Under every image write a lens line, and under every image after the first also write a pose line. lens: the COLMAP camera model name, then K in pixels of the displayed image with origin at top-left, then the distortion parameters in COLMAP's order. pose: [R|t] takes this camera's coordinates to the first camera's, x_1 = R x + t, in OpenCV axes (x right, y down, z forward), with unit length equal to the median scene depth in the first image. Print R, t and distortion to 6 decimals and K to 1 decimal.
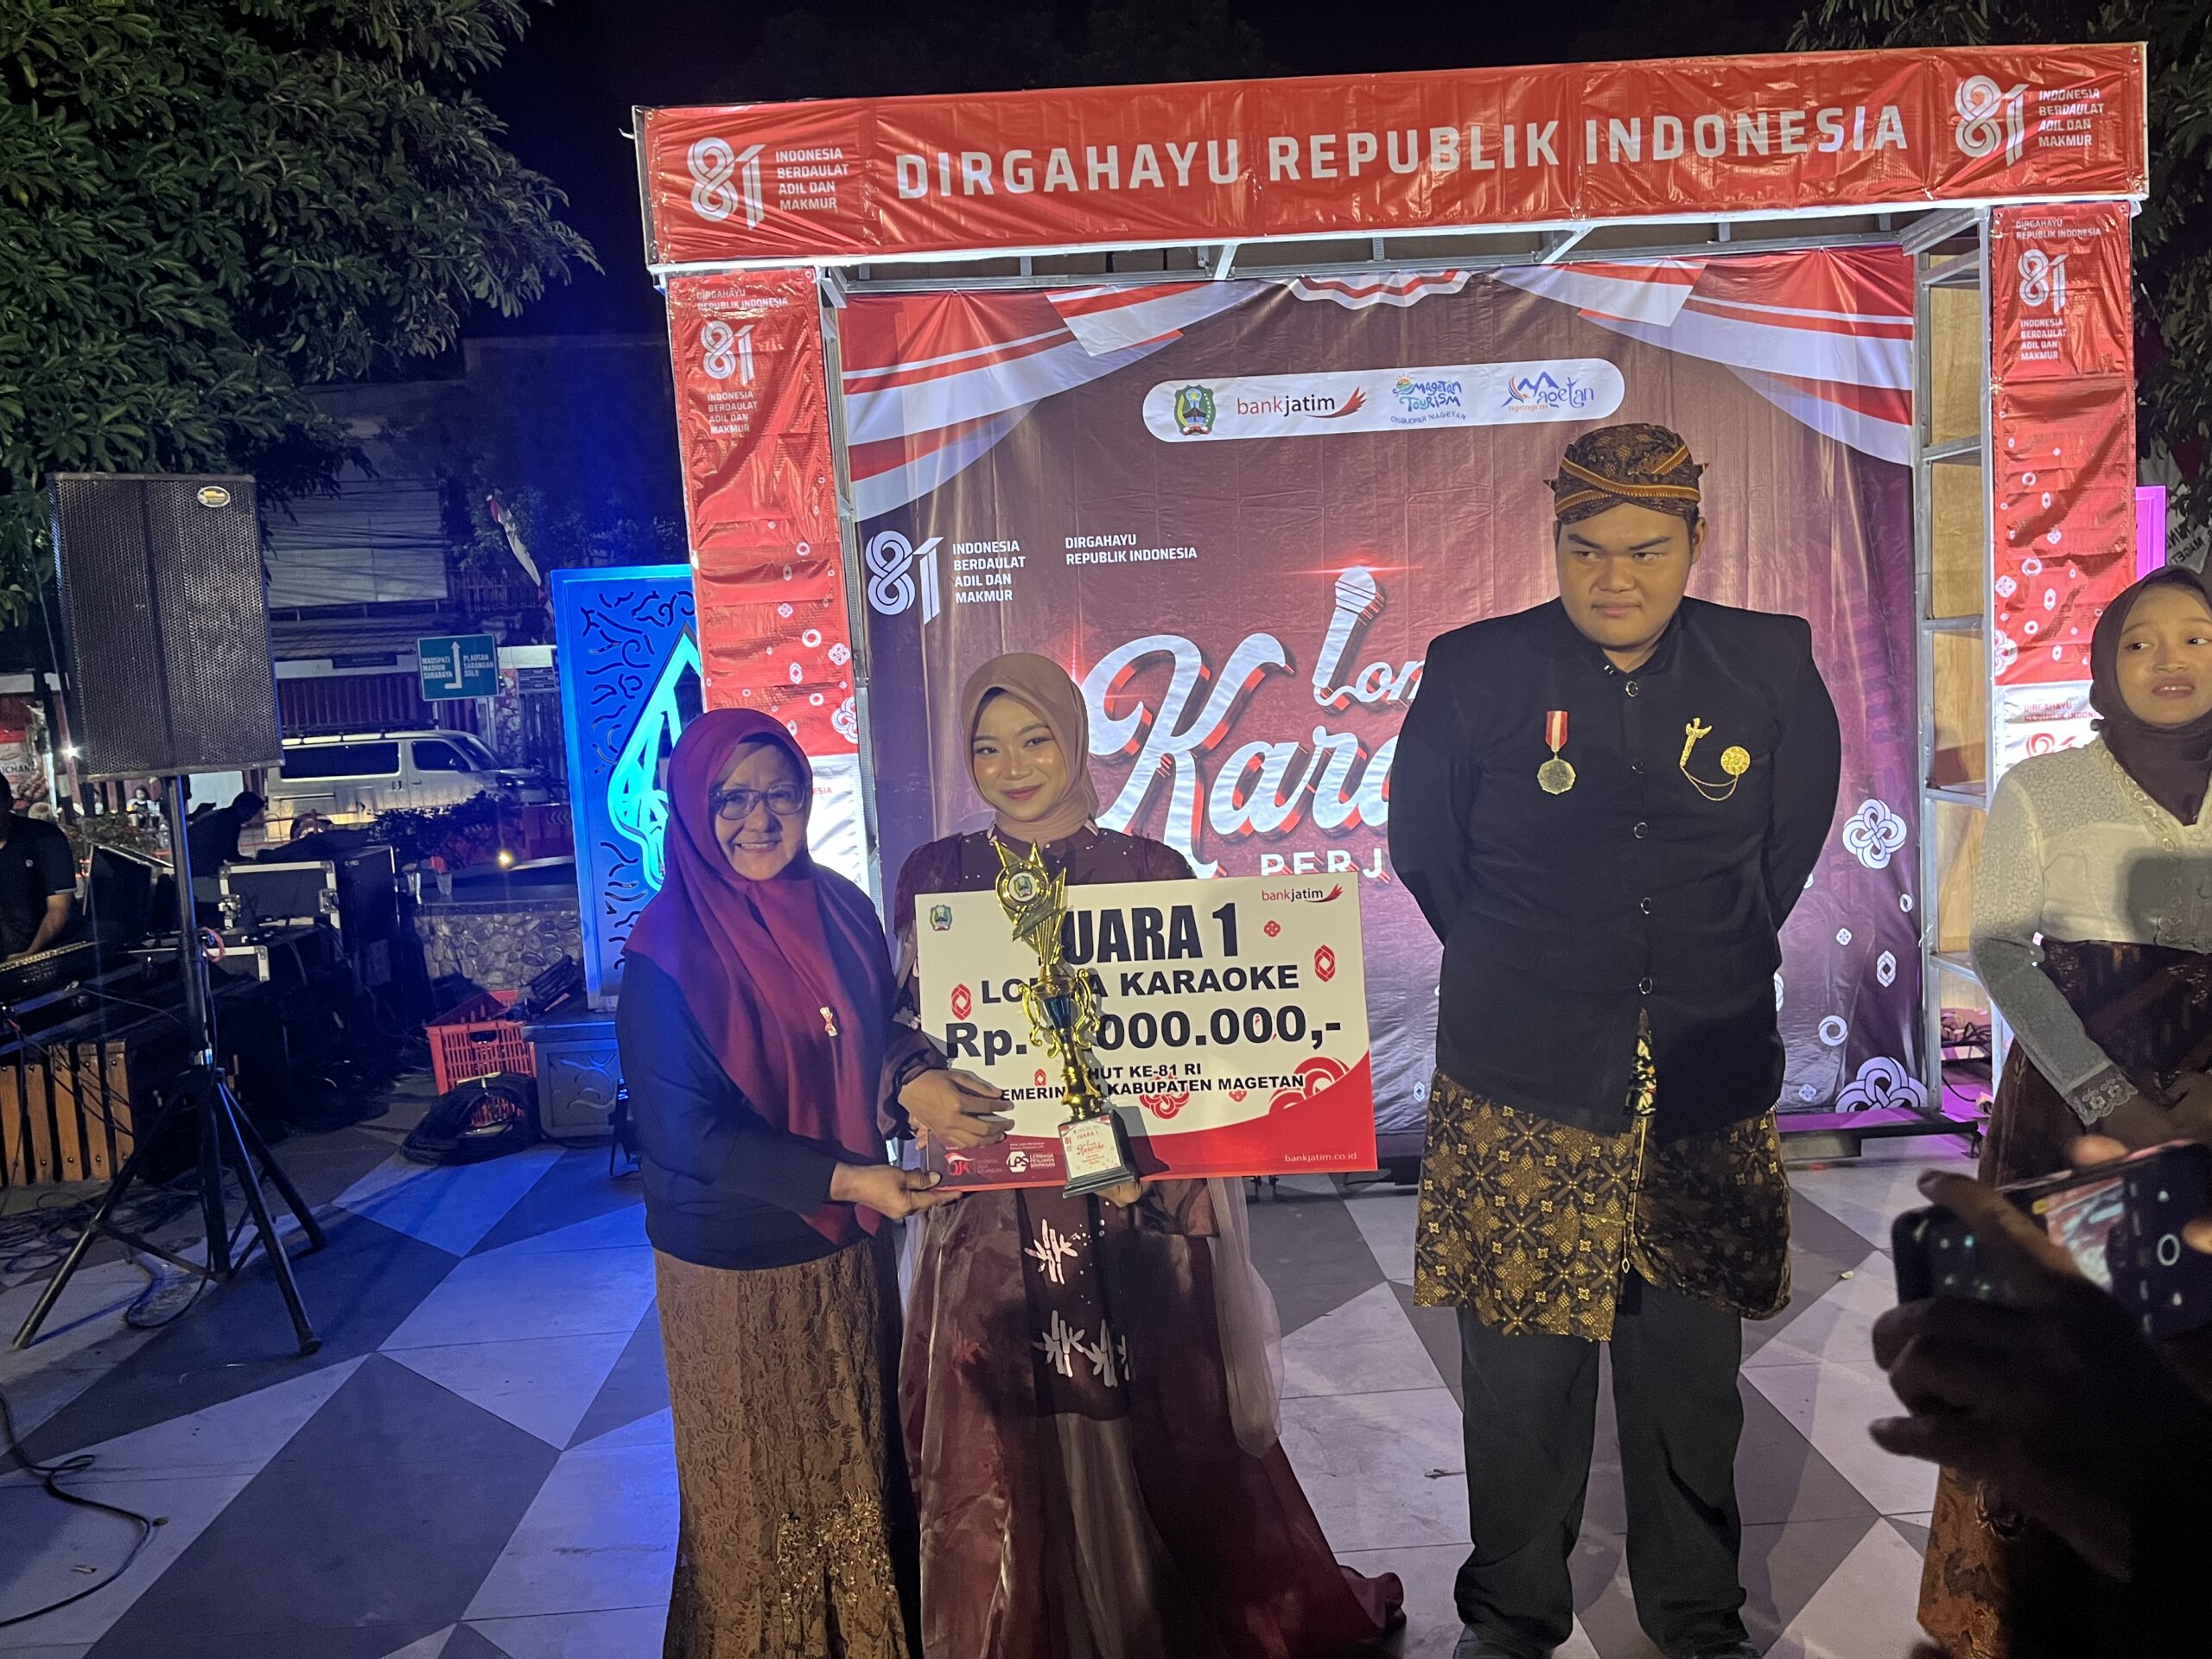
lens RADIAL K [[1701.4, 0, 1095.0], [0, 1701.4, 831.9], [0, 0, 1]] dist [-0.000325, -0.045036]
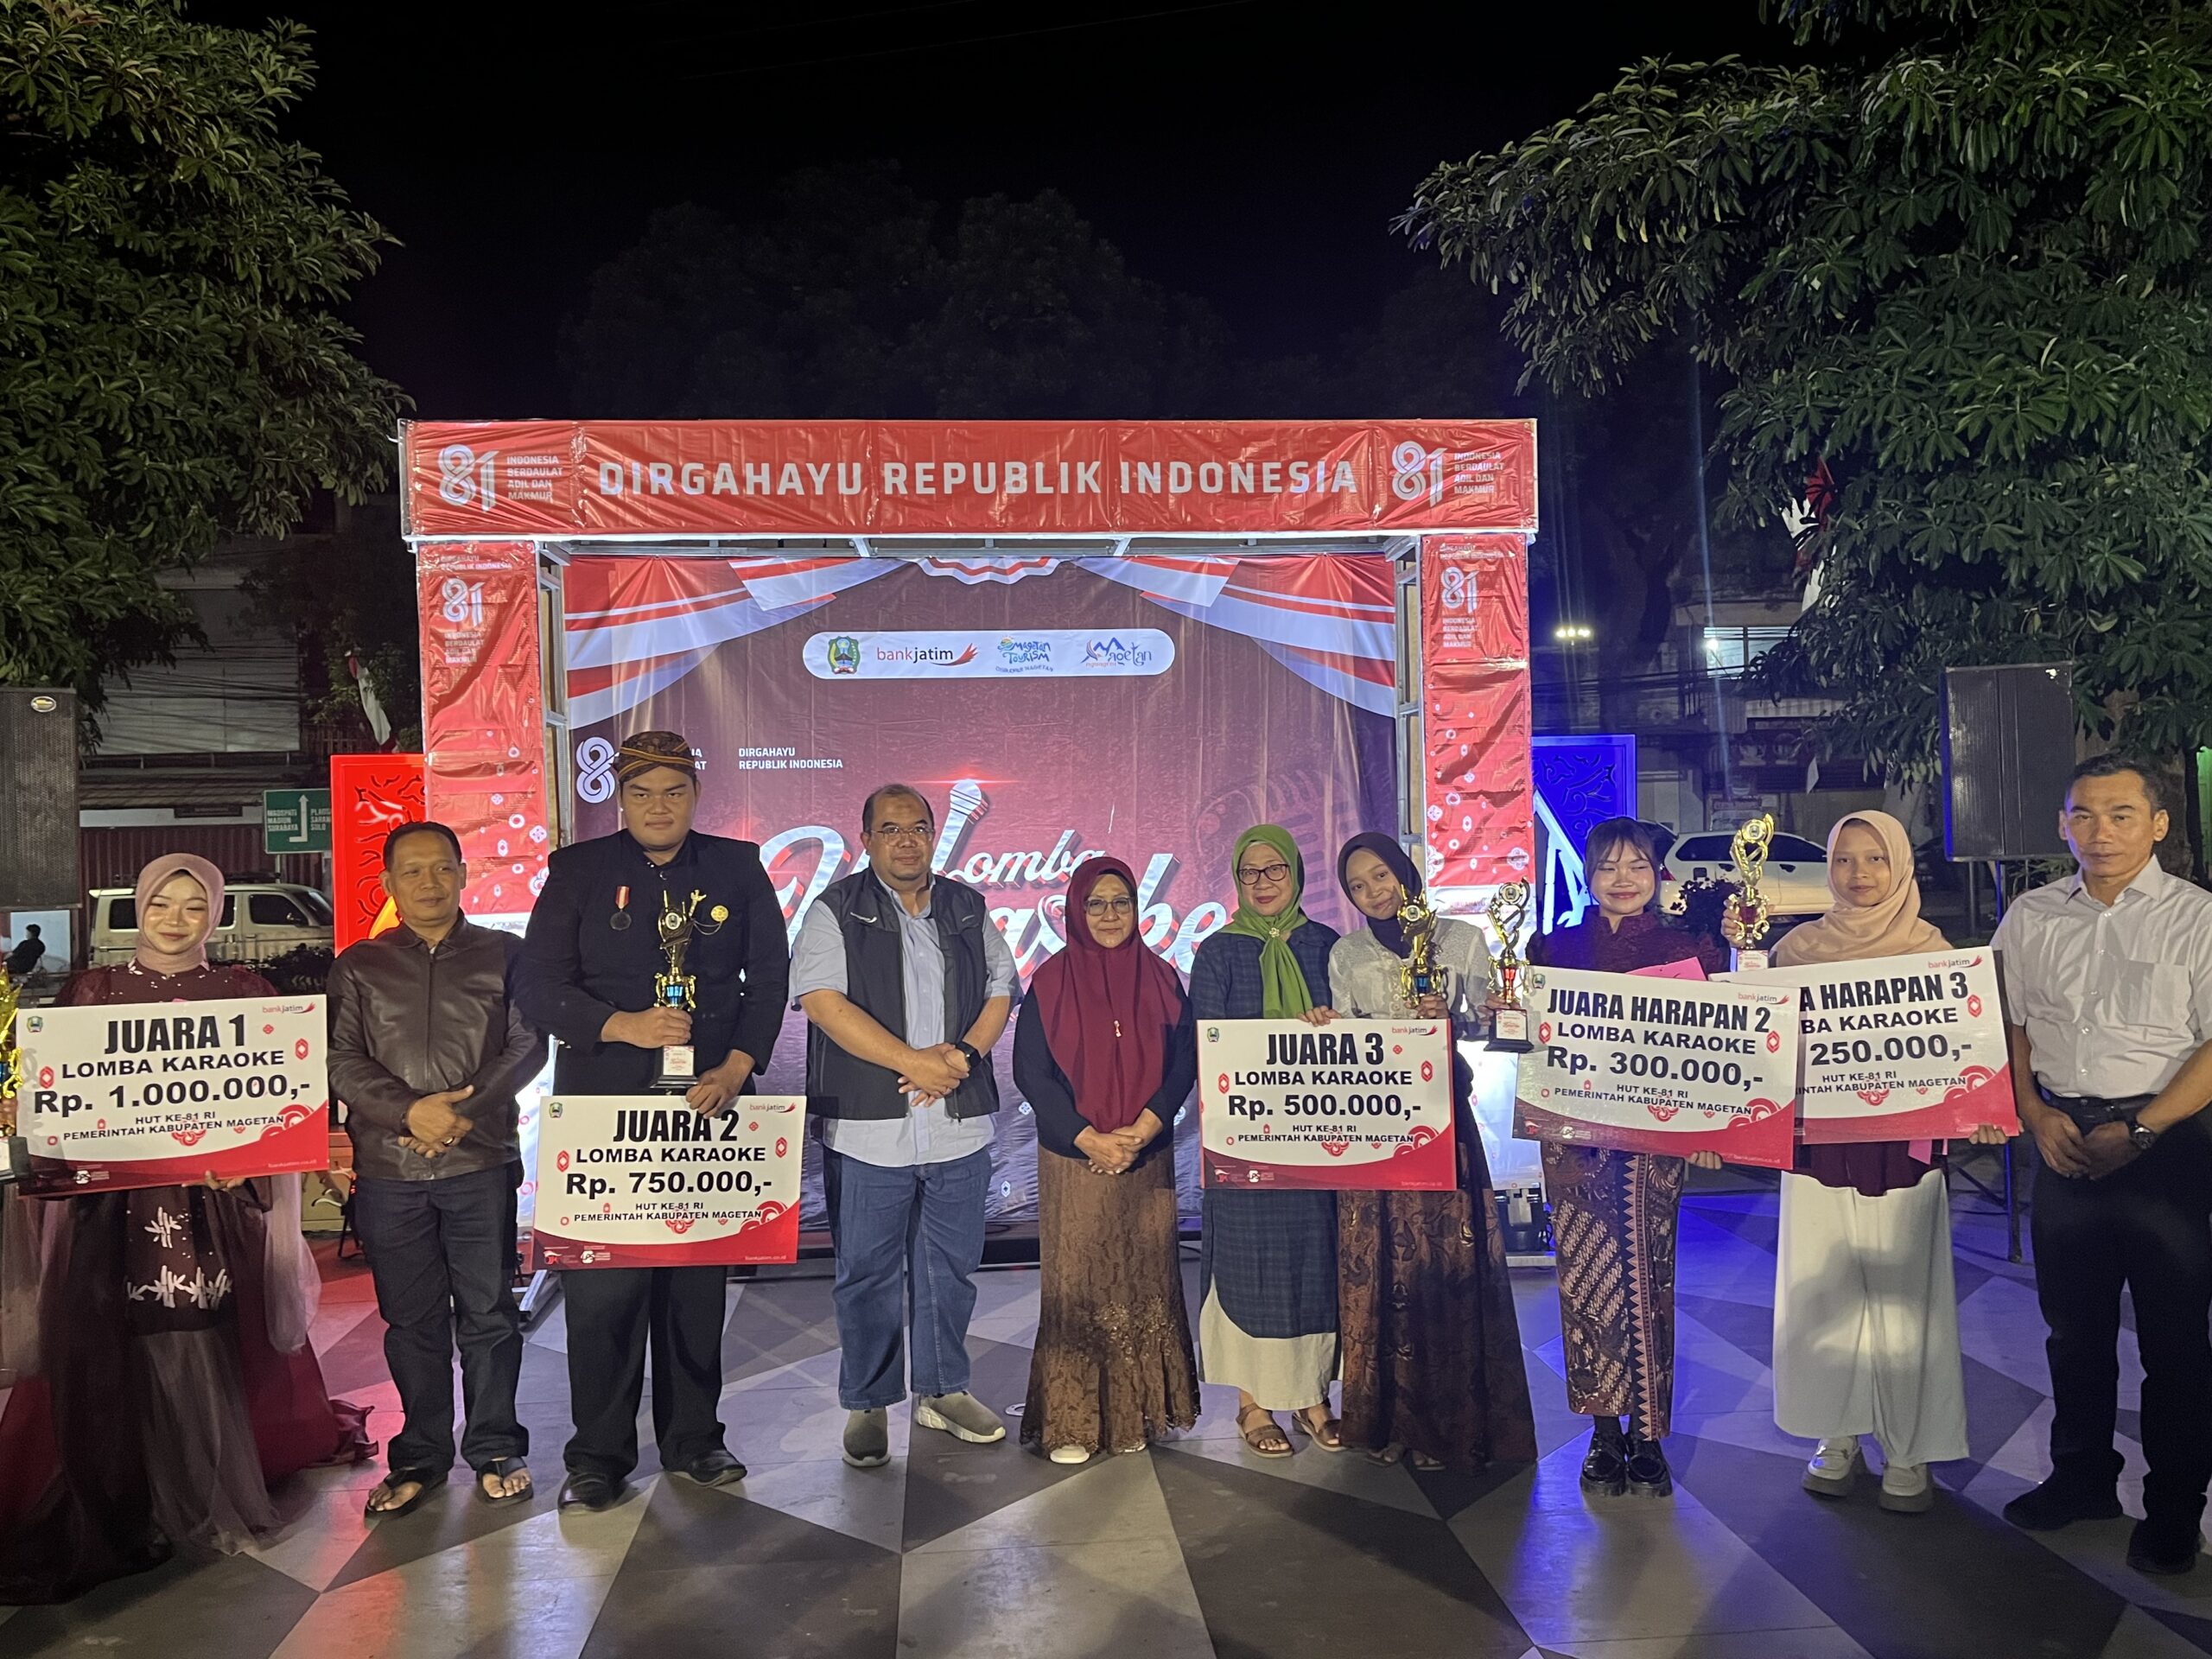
lens RADIAL K [[1728.8, 0, 1114.5], [0, 1728.8, 841.7], [0, 0, 1]] dist [-0.004011, -0.038551]
pose [[0.996400, 0.034188, 0.077579, 0.167252], [-0.026434, 0.994750, -0.098858, 0.017636], [-0.080551, 0.096451, 0.992073, -0.304775]]
